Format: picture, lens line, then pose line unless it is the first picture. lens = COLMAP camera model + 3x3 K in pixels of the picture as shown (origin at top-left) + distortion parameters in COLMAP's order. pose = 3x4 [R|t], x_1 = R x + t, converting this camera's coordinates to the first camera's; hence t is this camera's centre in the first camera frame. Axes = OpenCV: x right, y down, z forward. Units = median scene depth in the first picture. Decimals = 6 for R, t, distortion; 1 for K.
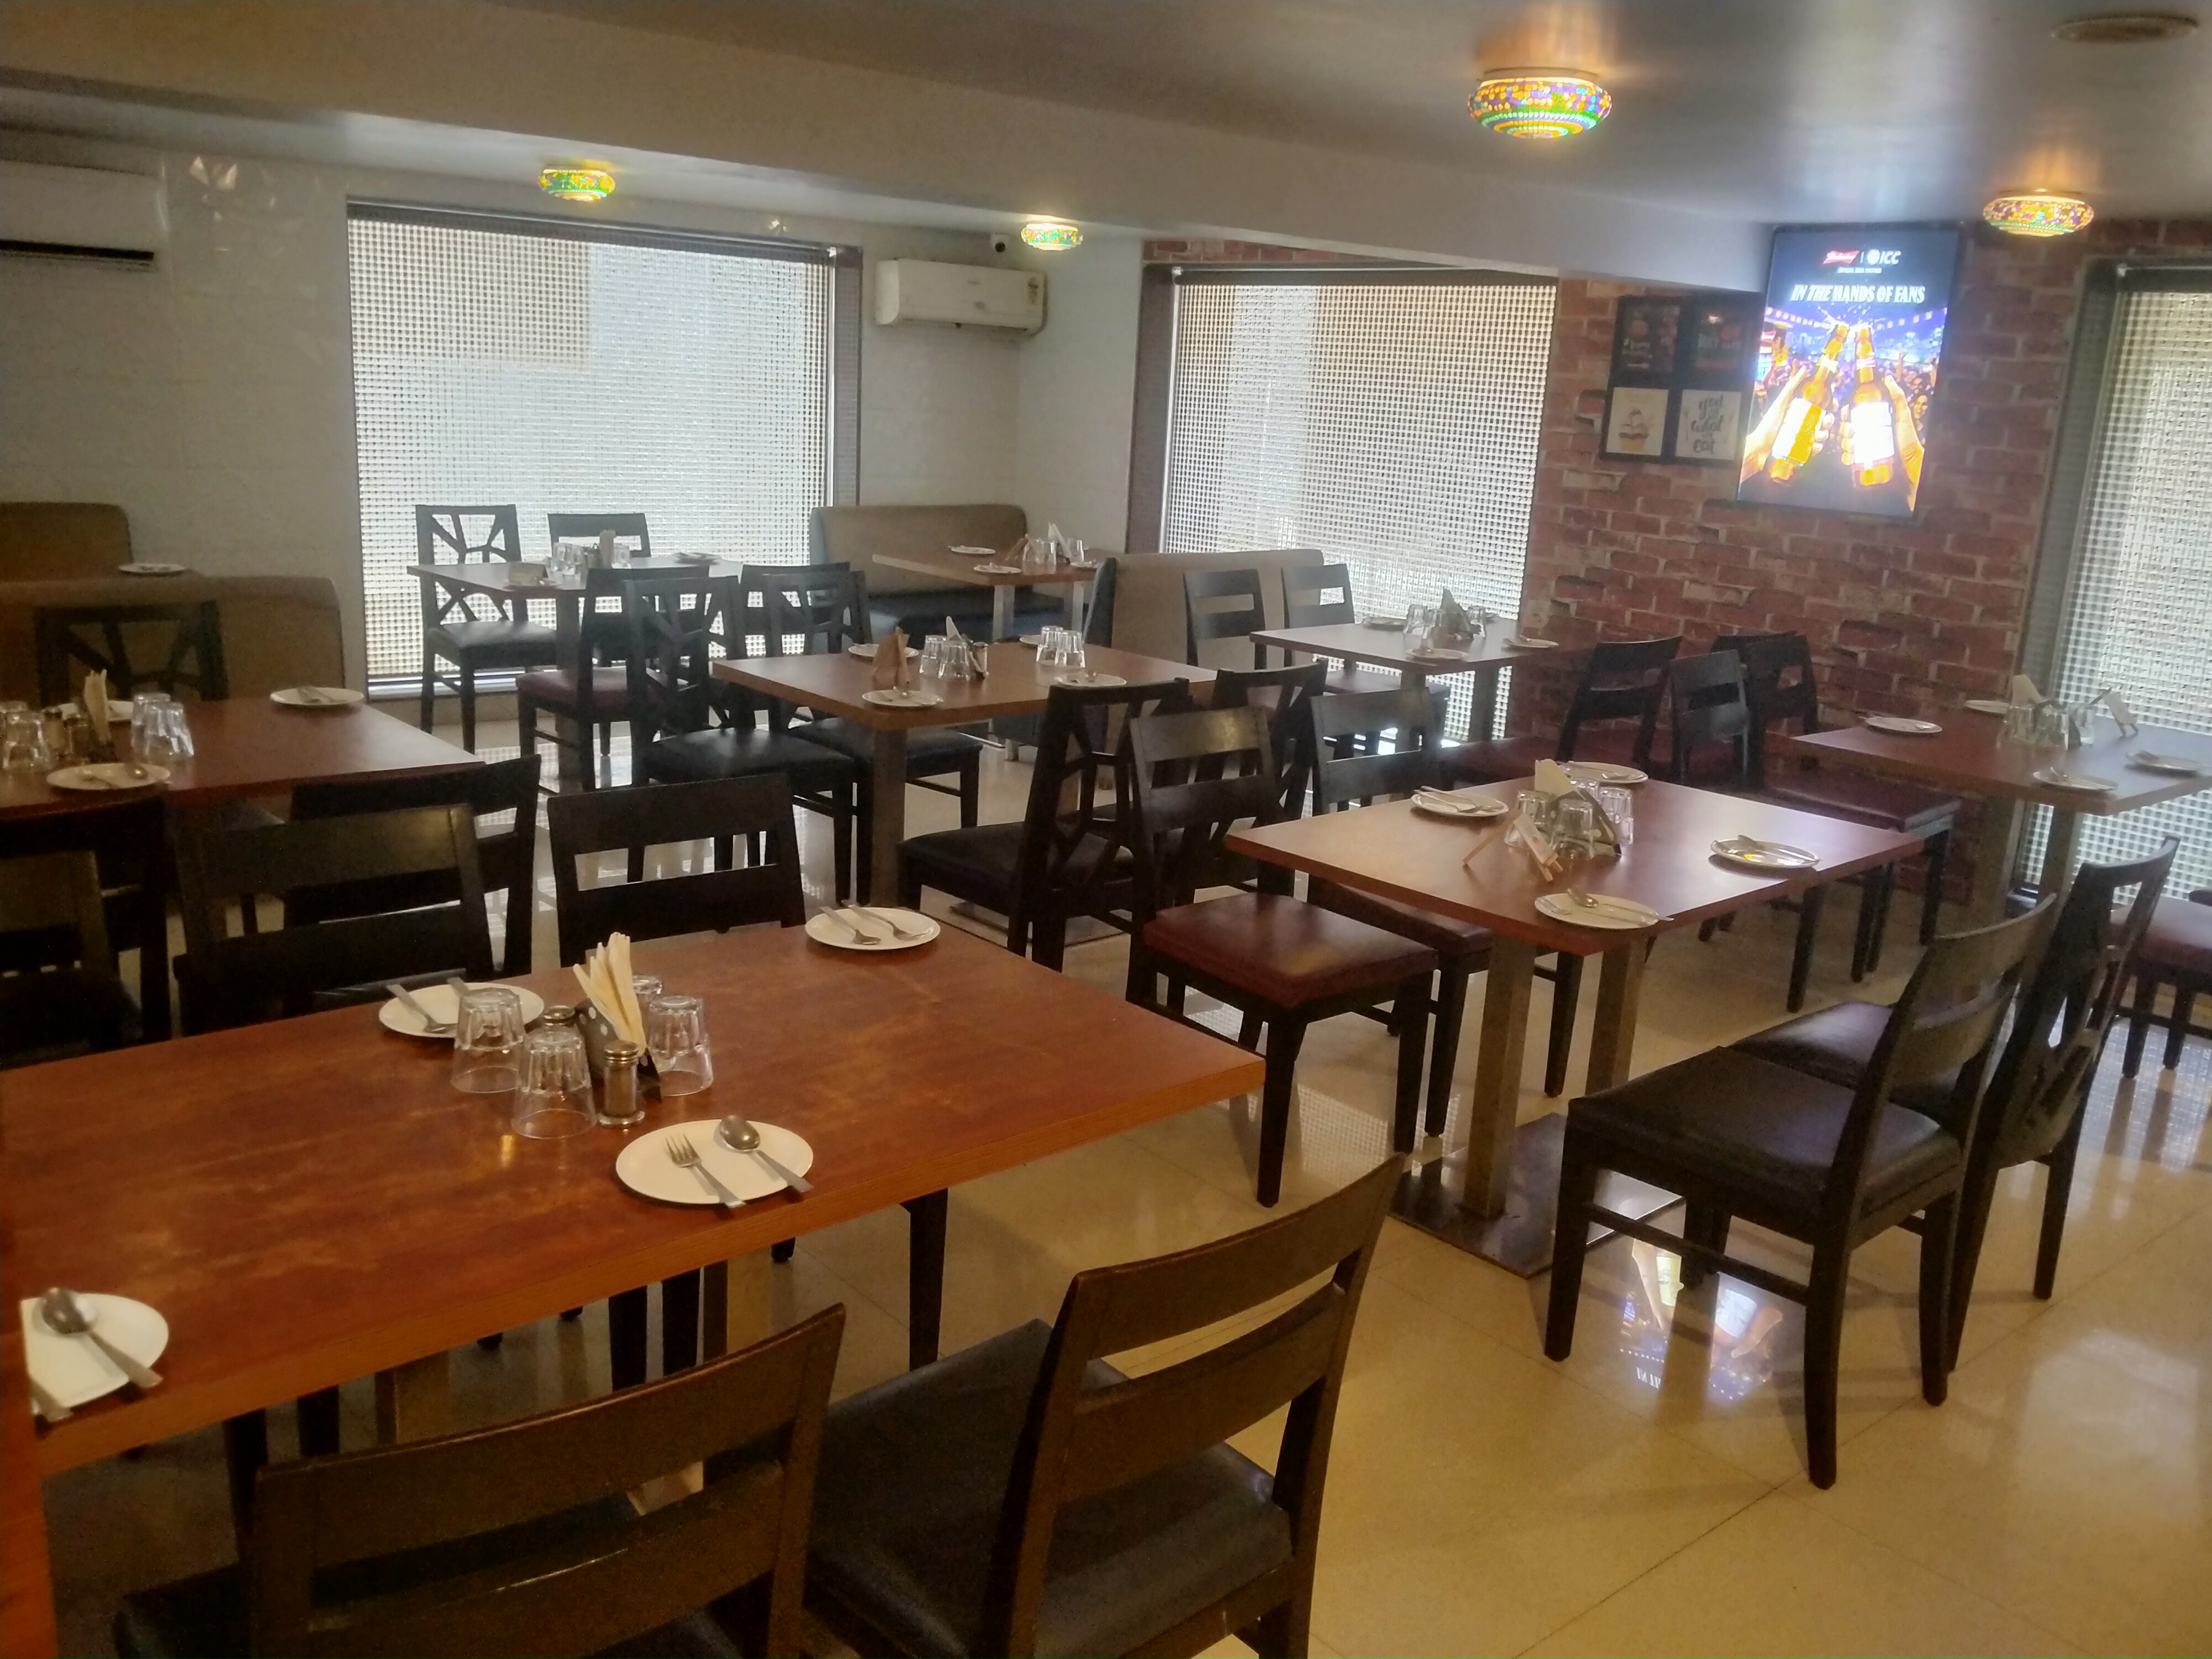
lens RADIAL K [[1839.0, 0, 1106.0], [0, 1839.0, 829.5], [0, 0, 1]] dist [0.006254, 0.006757]
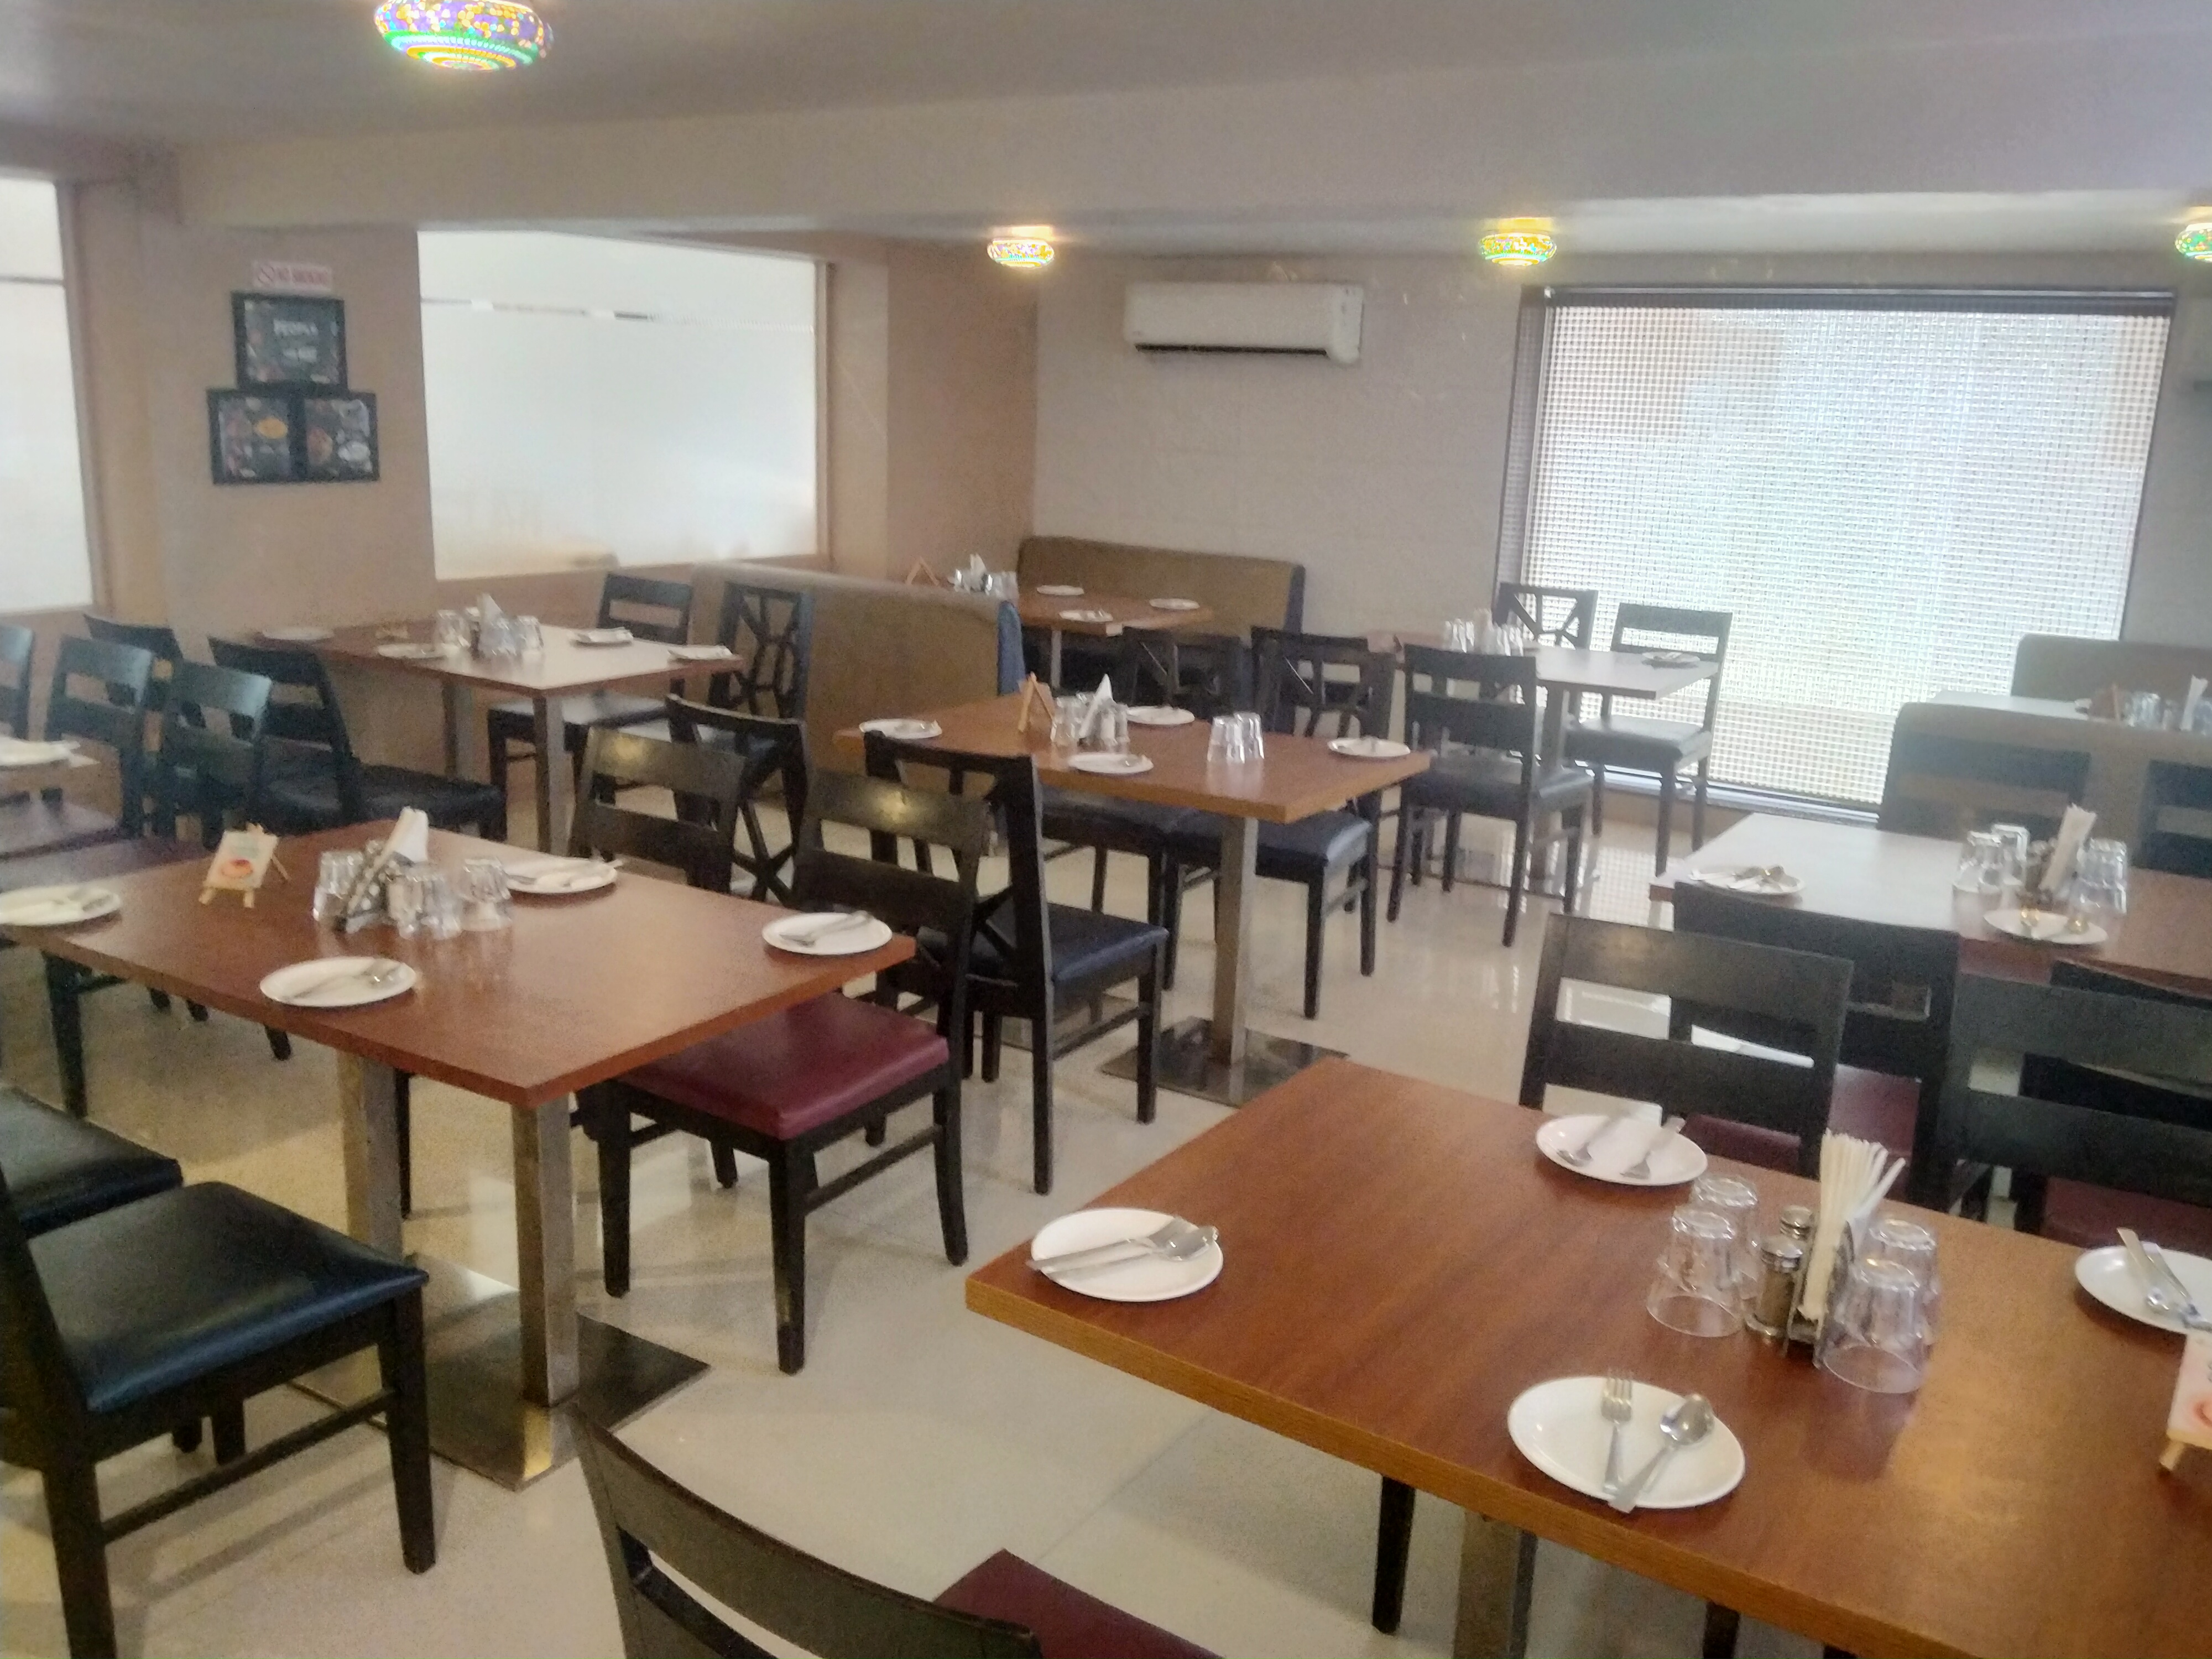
lens RADIAL K [[1839.0, 0, 1106.0], [0, 1839.0, 829.5], [0, 0, 1]] dist [0.006254, 0.006757]
pose [[0.281530, 0.182916, -0.941957, 0.526853], [-0.257319, 0.960099, 0.109532, -0.098106], [0.924407, 0.211547, 0.317364, 0.495574]]
